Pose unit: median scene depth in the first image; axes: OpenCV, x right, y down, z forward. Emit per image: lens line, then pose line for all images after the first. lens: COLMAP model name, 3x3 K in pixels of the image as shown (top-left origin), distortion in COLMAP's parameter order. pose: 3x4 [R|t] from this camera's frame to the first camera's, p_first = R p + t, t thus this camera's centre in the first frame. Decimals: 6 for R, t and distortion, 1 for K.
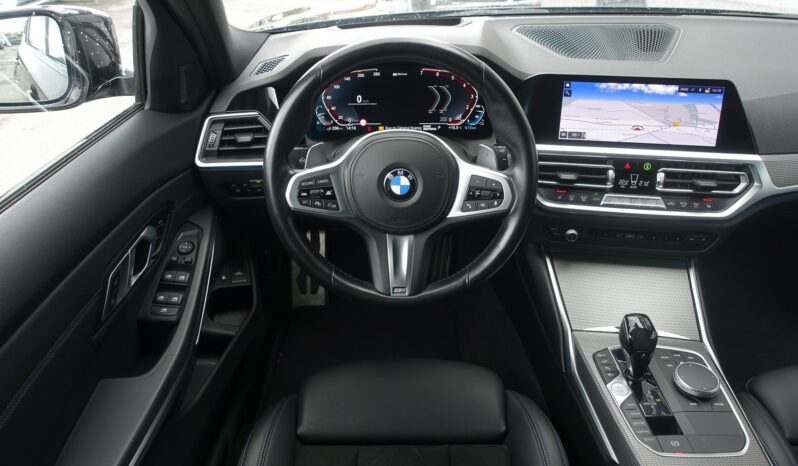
lens RADIAL K [[524.1, 0, 411.6], [0, 524.1, 236.1], [0, 0, 1]] dist [-0.014580, -0.002606]
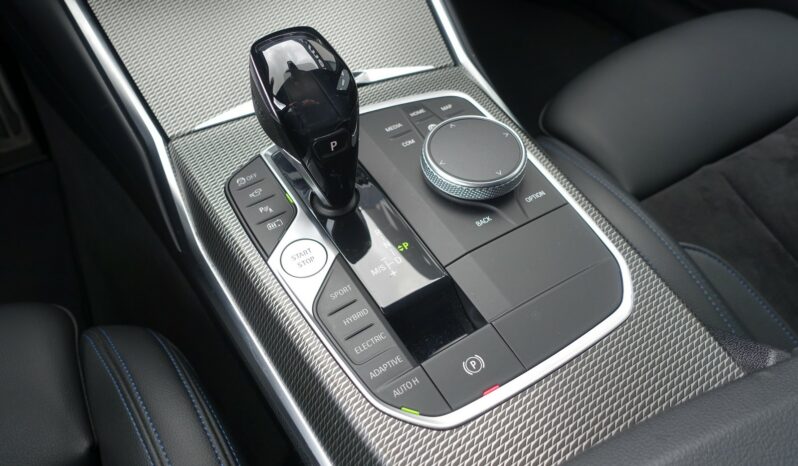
lens RADIAL K [[524.1, 0, 397.1], [0, 524.1, 225.5], [0, 0, 1]] dist [-0.014580, -0.002606]
pose [[0.857489, -0.401160, 0.322154, 0.336991], [0.265027, 0.881084, 0.391729, 0.145230], [-0.440991, -0.250524, 0.861838, 0.648355]]
